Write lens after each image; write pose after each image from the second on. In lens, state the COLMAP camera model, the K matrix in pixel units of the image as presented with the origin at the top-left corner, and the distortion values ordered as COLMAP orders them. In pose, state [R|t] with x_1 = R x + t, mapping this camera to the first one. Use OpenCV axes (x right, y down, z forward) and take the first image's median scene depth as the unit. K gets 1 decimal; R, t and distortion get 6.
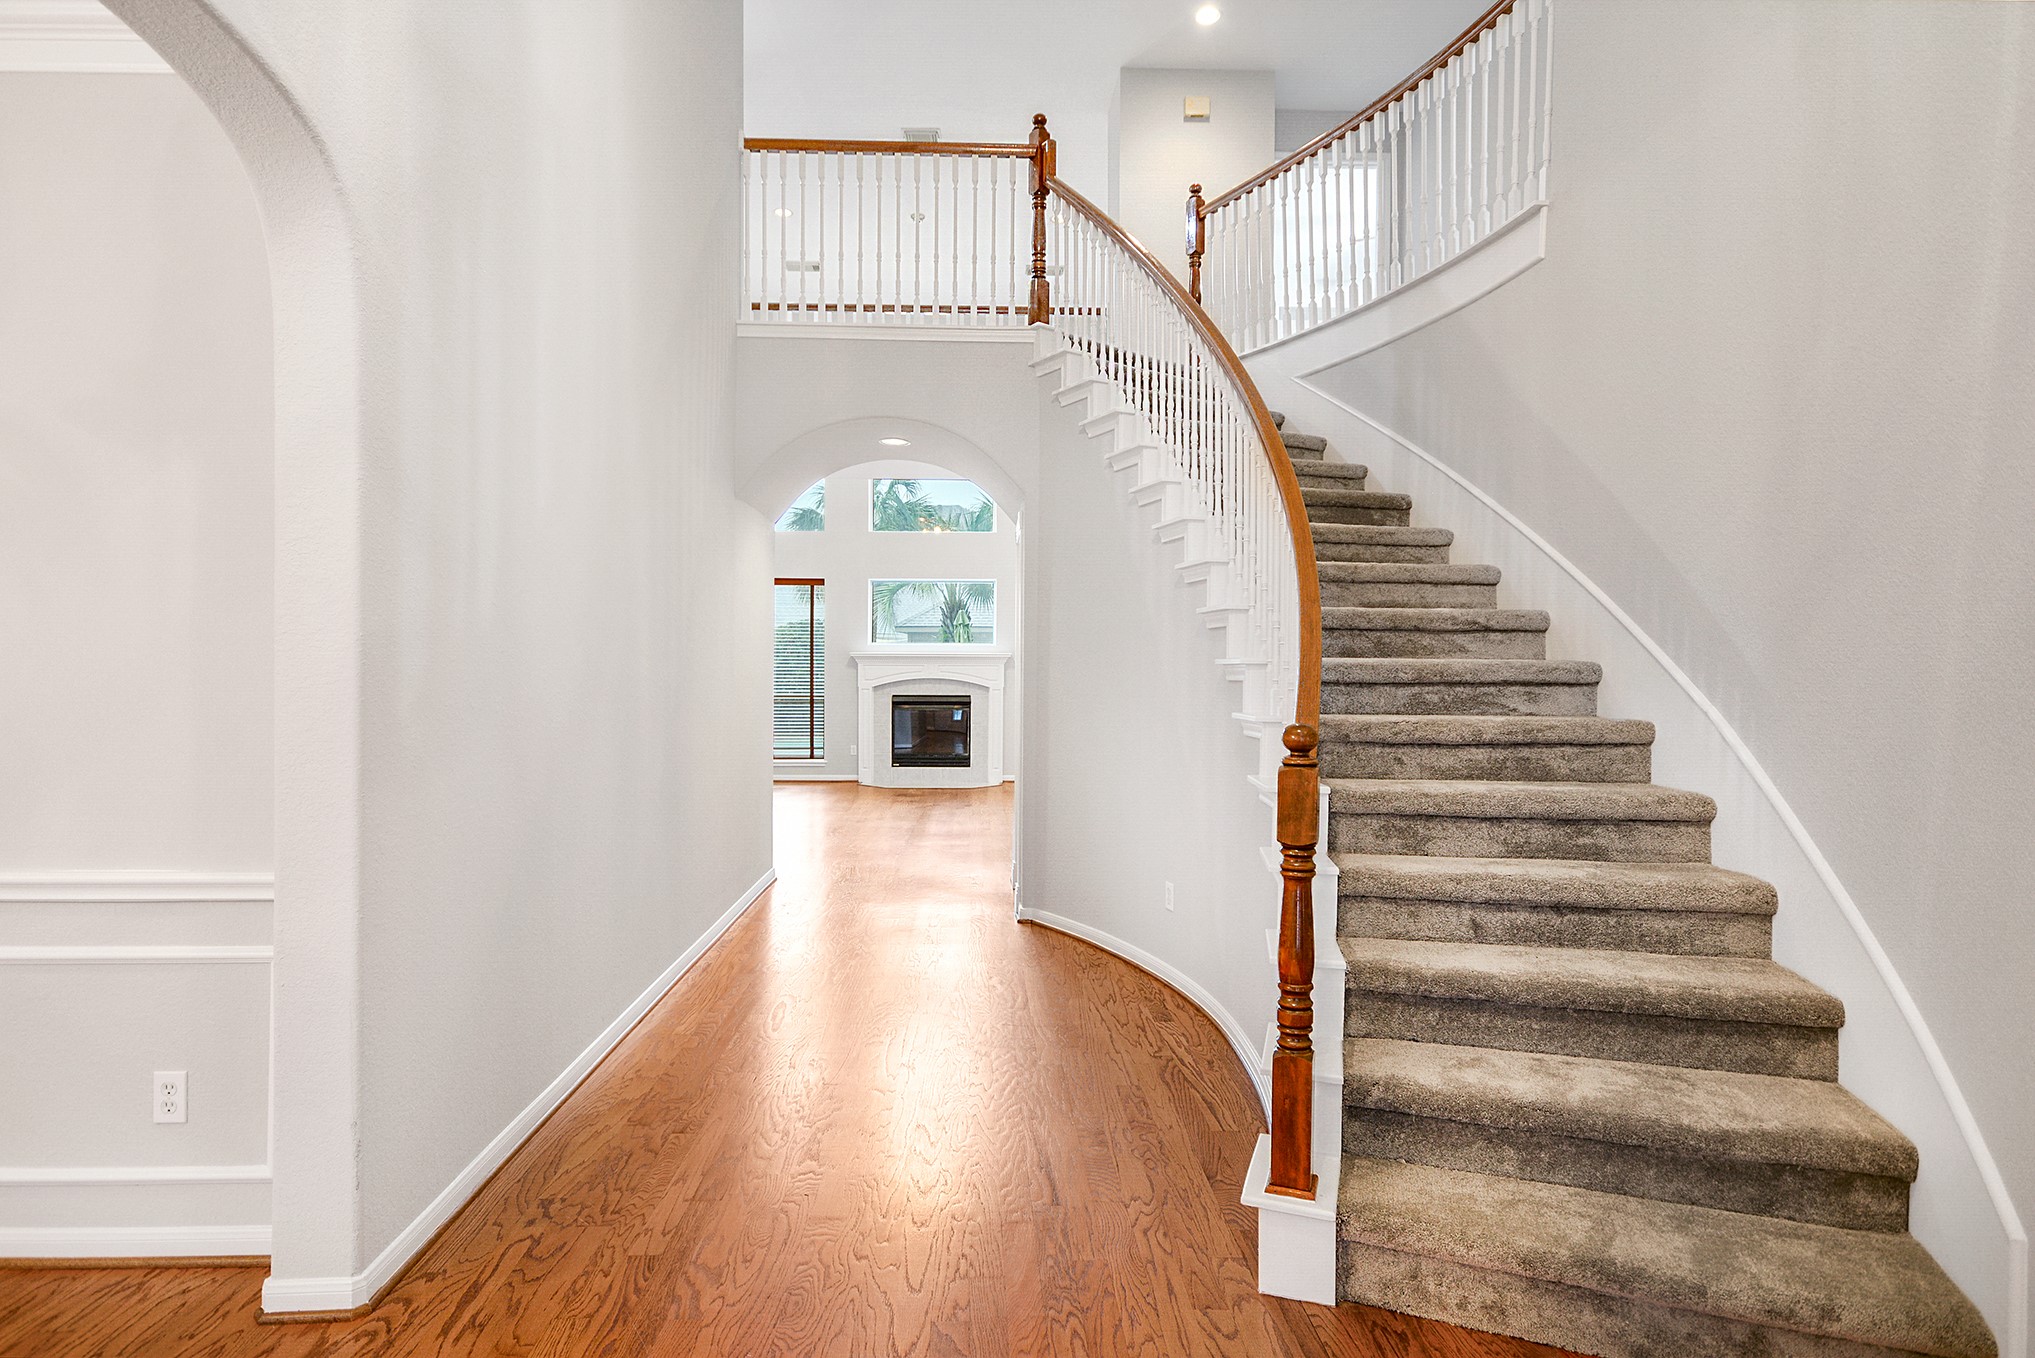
lens RADIAL K [[1078.6, 0, 1017.3], [0, 1078.6, 665.8], [0, 0, 1]] dist [0.013535, 0.002433]
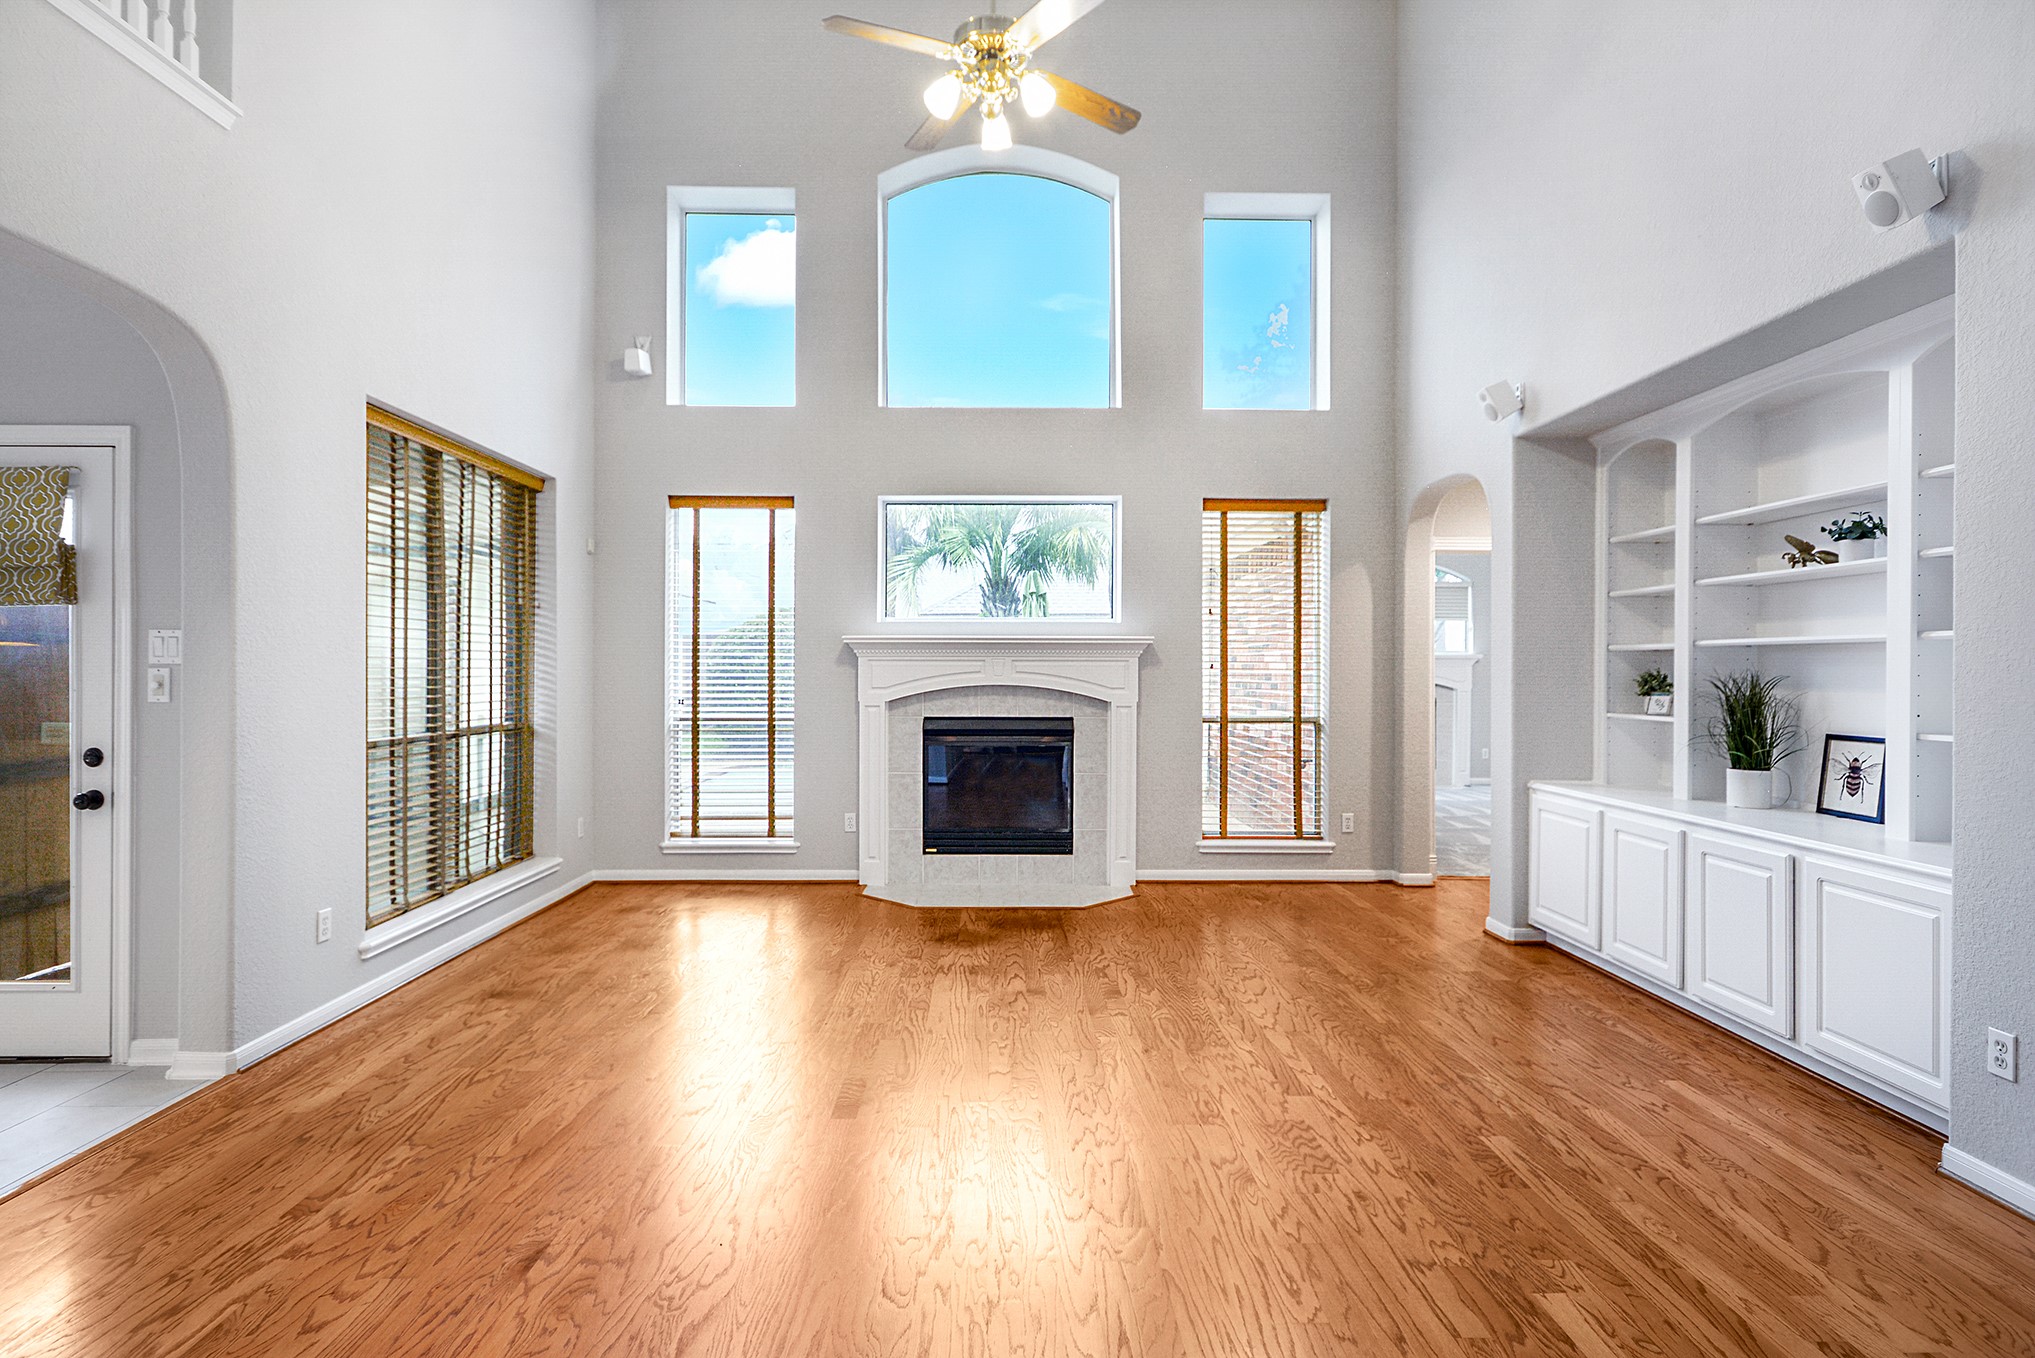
lens RADIAL K [[1078.6, 0, 1006.1], [0, 1078.6, 675.5], [0, 0, 1]] dist [0.013535, 0.002433]
pose [[0.999781, -0.000501, -0.020944, -0.064936], [0.000555, 0.999997, 0.002579, 0.005729], [0.020943, -0.002590, 0.999777, 0.477899]]
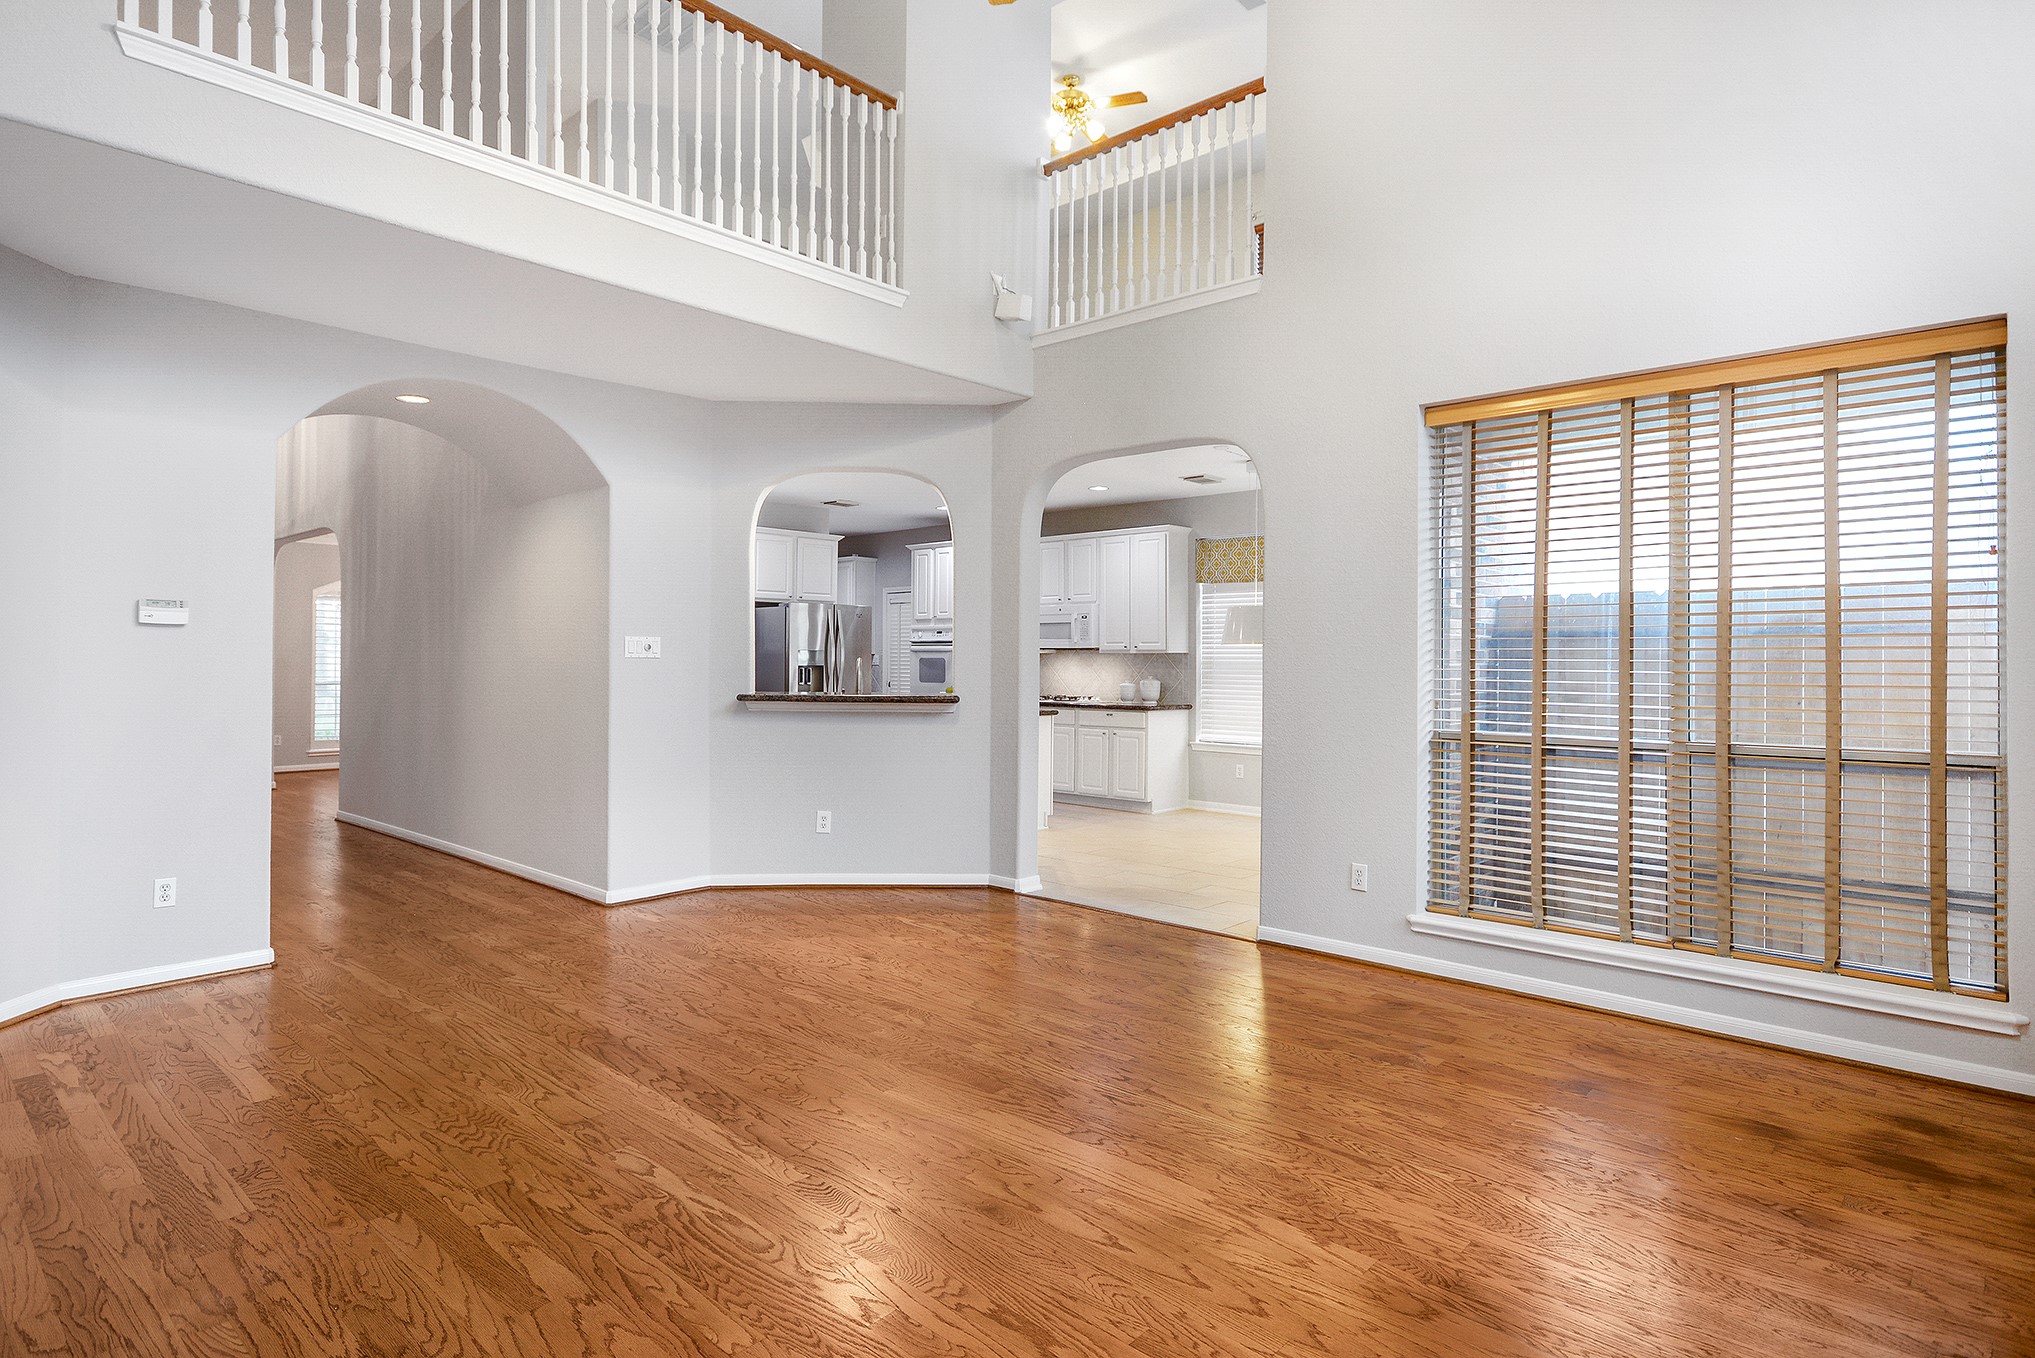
lens RADIAL K [[1078.6, 0, 988.2], [0, 1078.6, 657.6], [0, 0, 1]] dist [0.013535, 0.002433]
pose [[-0.715243, -0.006176, -0.698849, 0.080205], [-0.007406, 0.999972, -0.001257, 0.005140], [0.698837, 0.004277, -0.715268, 0.961519]]
